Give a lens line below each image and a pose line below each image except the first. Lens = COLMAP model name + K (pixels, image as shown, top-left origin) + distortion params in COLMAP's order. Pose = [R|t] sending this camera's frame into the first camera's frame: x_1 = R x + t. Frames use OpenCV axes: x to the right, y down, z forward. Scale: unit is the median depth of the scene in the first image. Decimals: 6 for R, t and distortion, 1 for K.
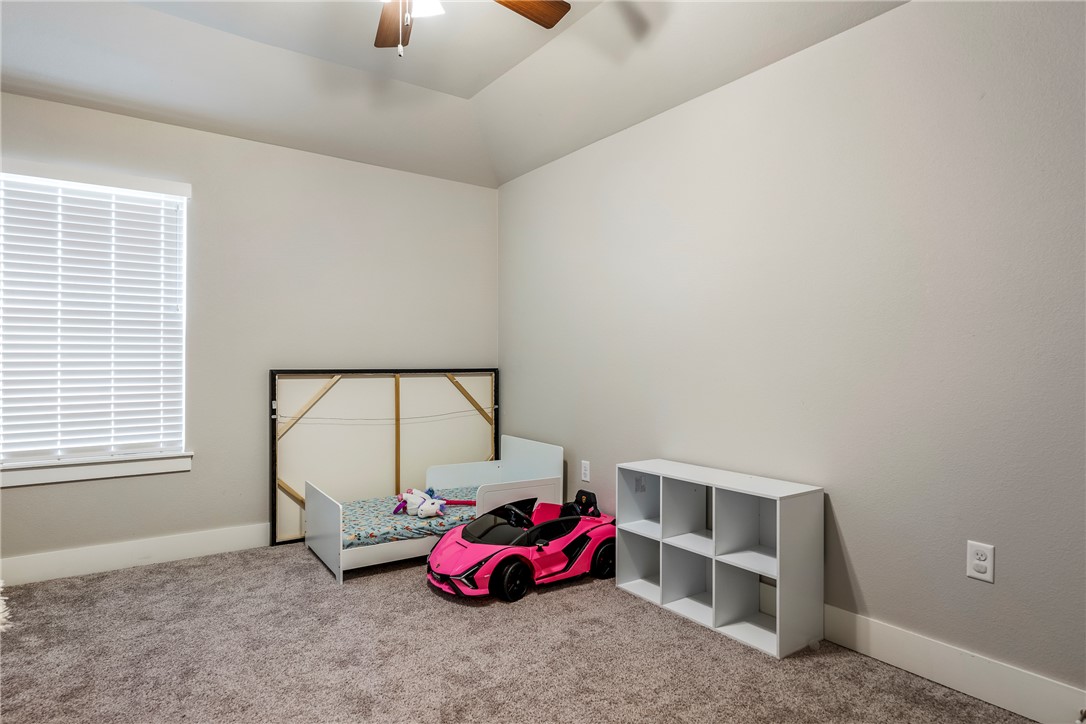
lens RADIAL K [[614.1, 0, 539.9], [0, 614.1, 360.5], [0, 0, 1]] dist [0.000583, 0.000470]
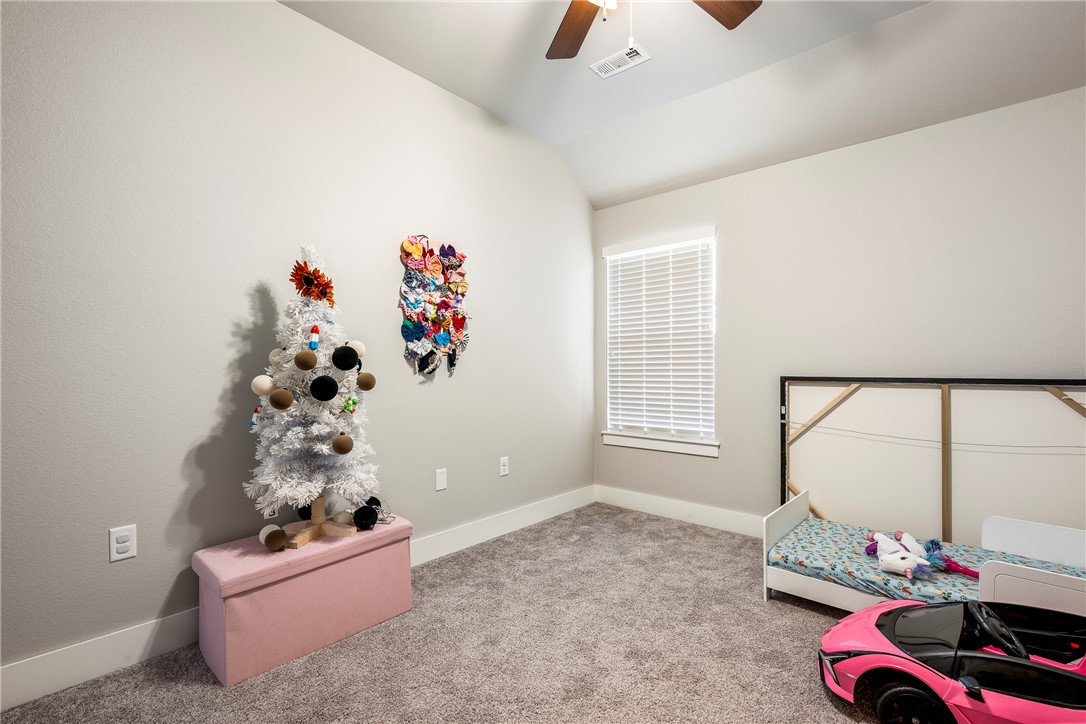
lens RADIAL K [[489.5, 0, 540.8], [0, 489.5, 367.6], [0, 0, 1]] dist [-0.000846, 0.000123]
pose [[0.230096, -0.004350, -0.973158, 0.319499], [0.000304, 0.999990, -0.004398, 0.003764], [0.973168, 0.000717, 0.230095, 0.454100]]
